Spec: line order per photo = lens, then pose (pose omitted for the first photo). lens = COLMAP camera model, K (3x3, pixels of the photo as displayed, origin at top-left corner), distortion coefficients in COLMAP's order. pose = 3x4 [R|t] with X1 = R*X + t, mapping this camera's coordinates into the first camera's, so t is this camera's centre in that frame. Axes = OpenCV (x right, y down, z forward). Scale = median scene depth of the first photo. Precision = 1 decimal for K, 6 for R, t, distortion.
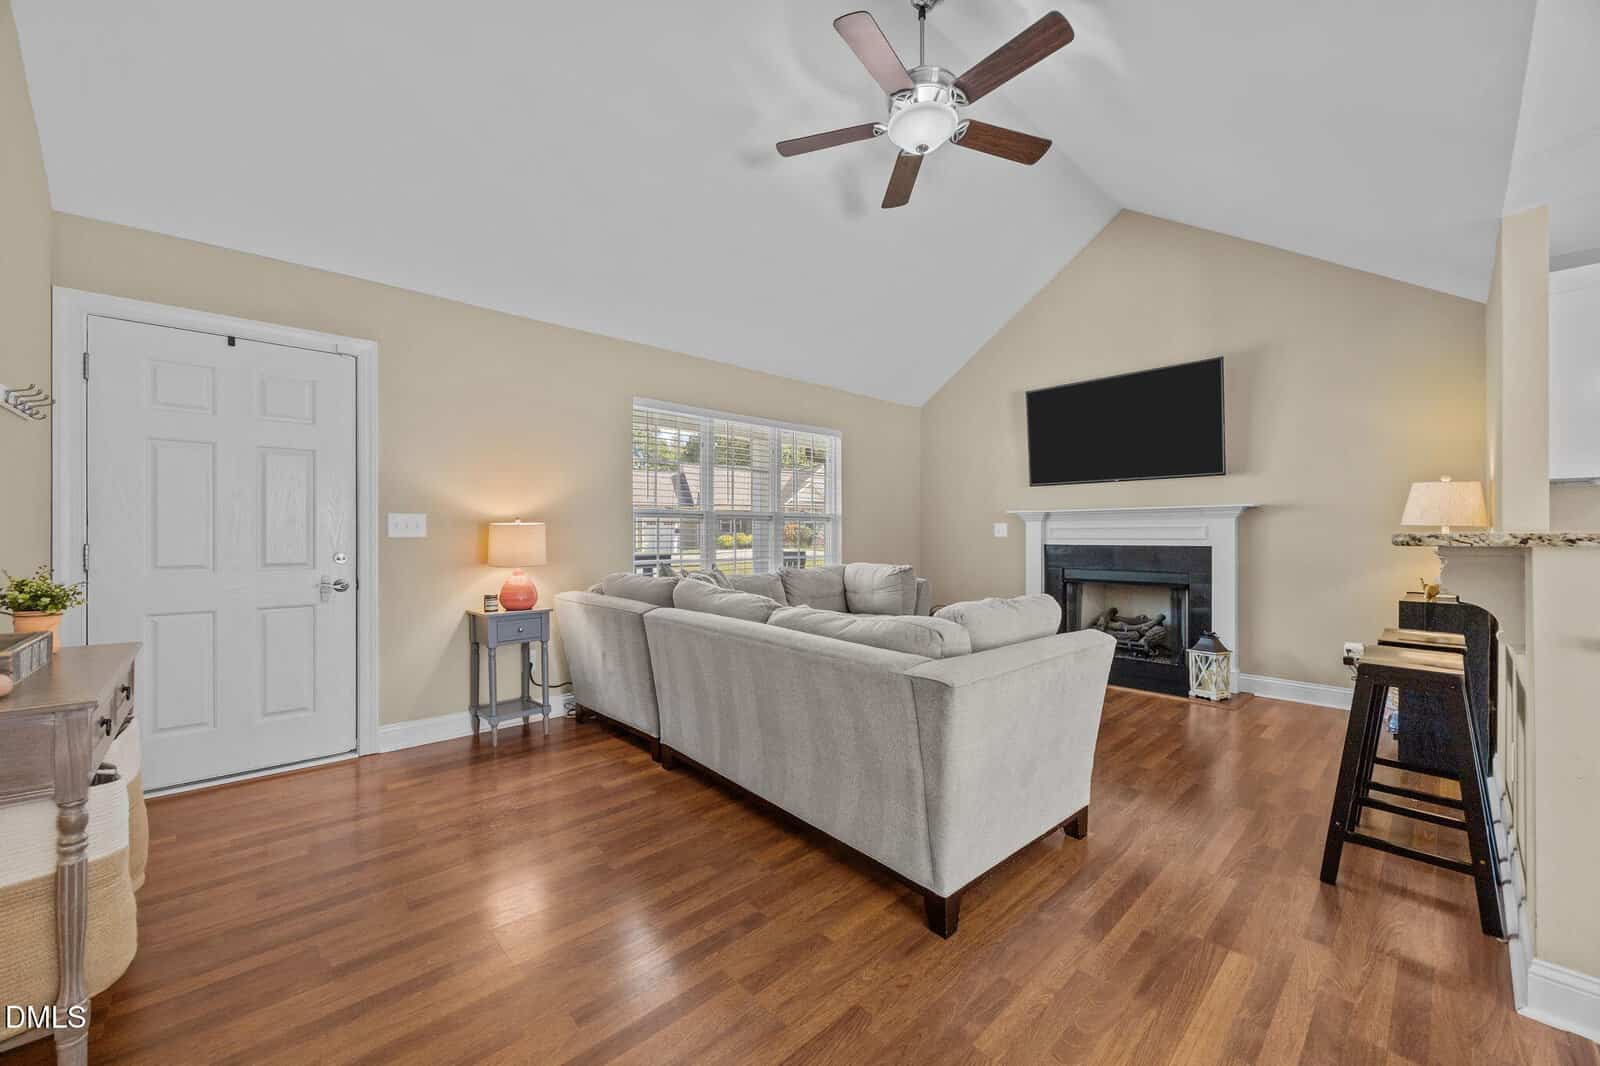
lens RADIAL K [[609.1, 0, 798.1], [0, 609.1, 540.6], [0, 0, 1]] dist [-0.004880, 0.000396]
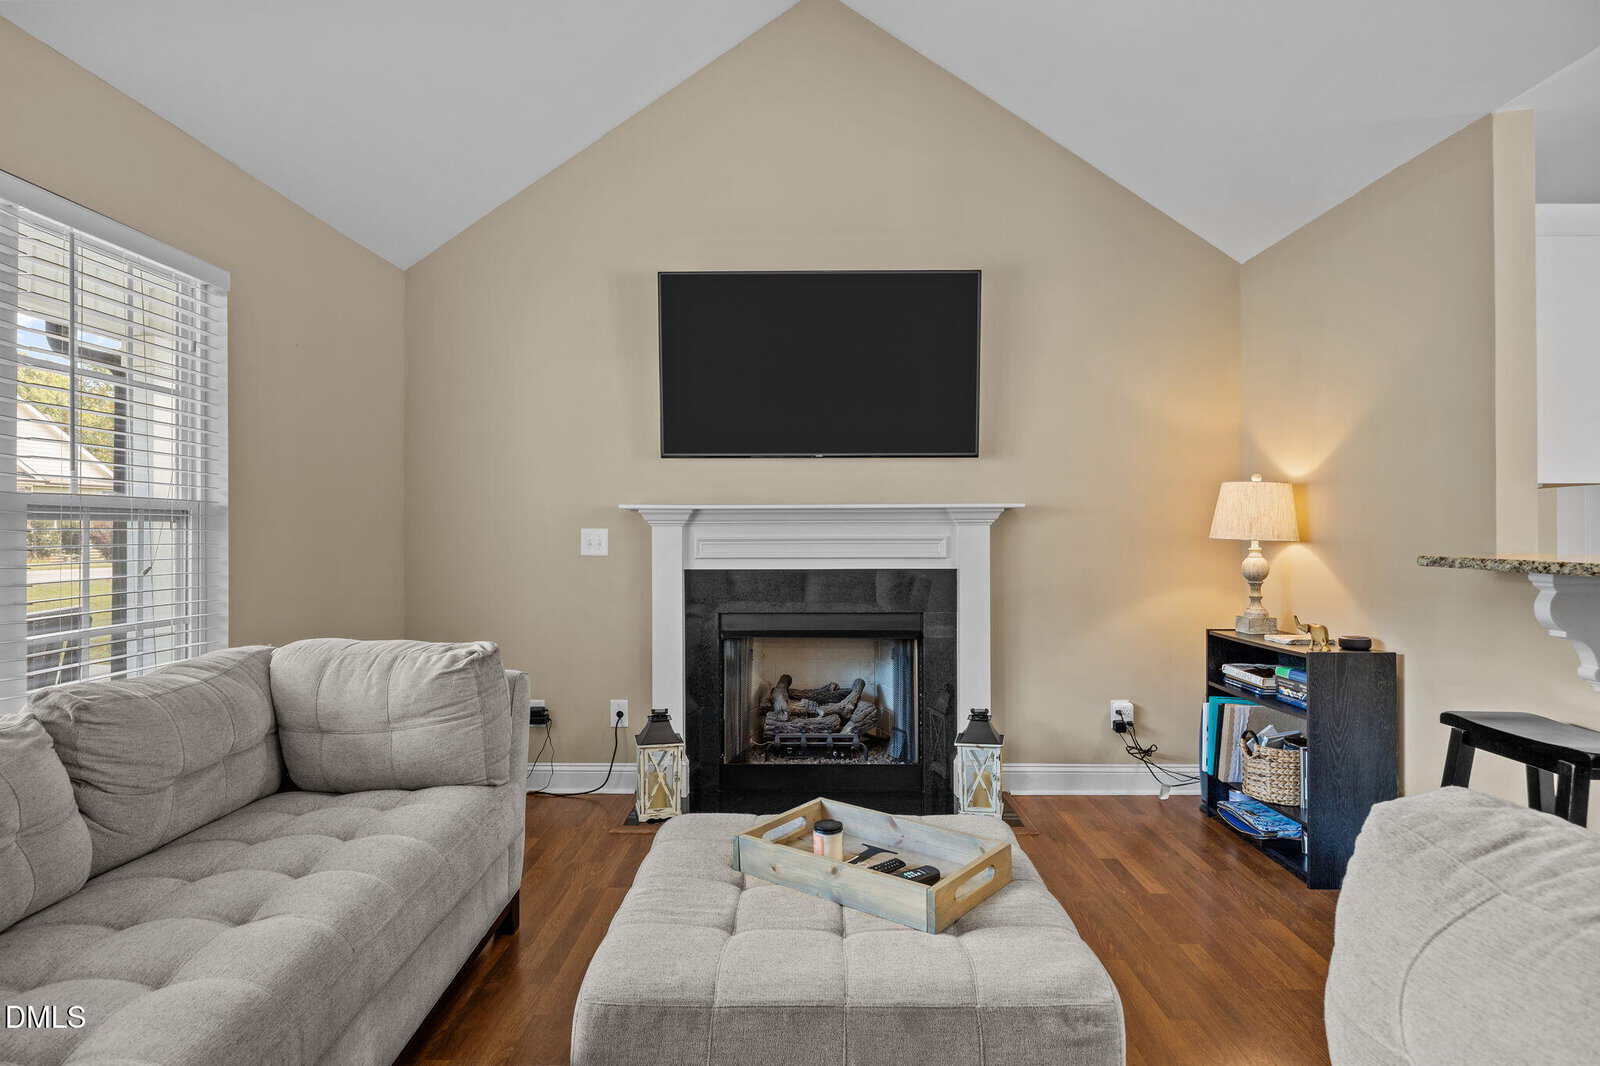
lens RADIAL K [[845.6, 0, 790.4], [0, 845.6, 533.6], [0, 0, 1]] dist [-0.000385, -0.001888]
pose [[0.697613, -0.000974, 0.716474, -0.066281], [0.008269, 0.999943, -0.006692, -0.022235], [-0.716427, 0.010593, 0.697582, 0.494823]]
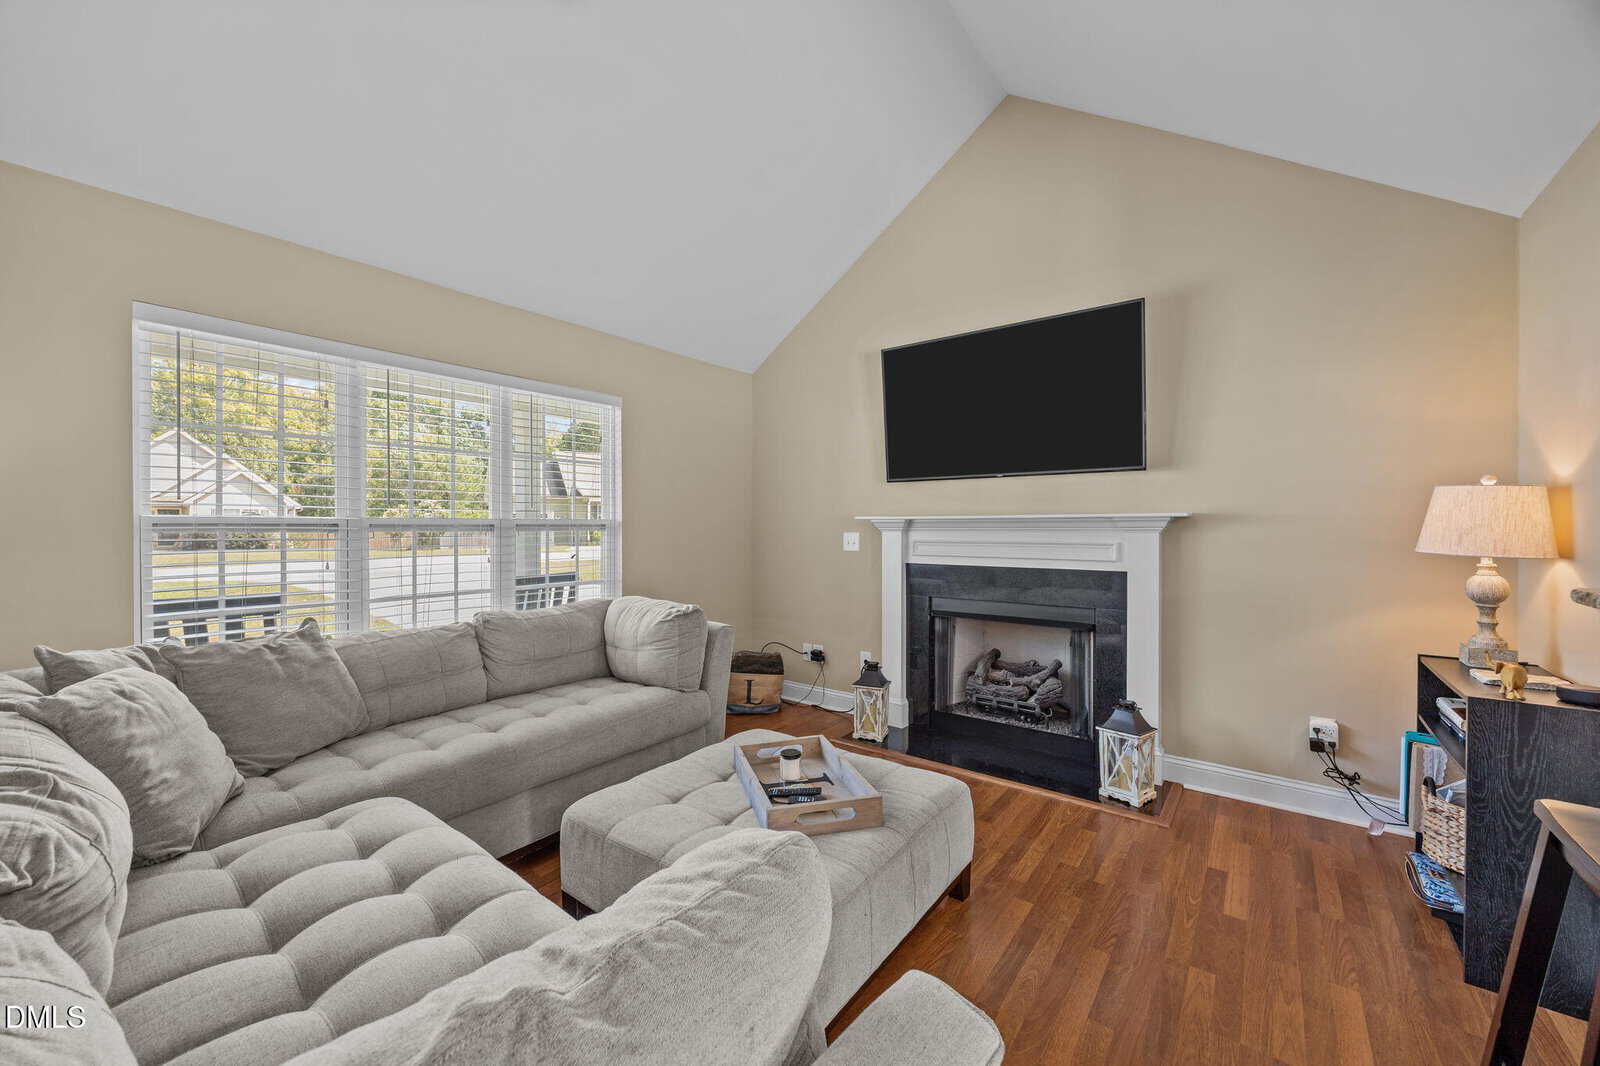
lens RADIAL K [[609.1, 0, 797.8], [0, 609.1, 532.9], [0, 0, 1]] dist [-0.004880, 0.000396]
pose [[0.987385, -0.000884, 0.158336, 0.190518], [0.000651, 0.999999, 0.001525, -0.035716], [-0.158338, -0.001403, 0.987384, 0.357882]]
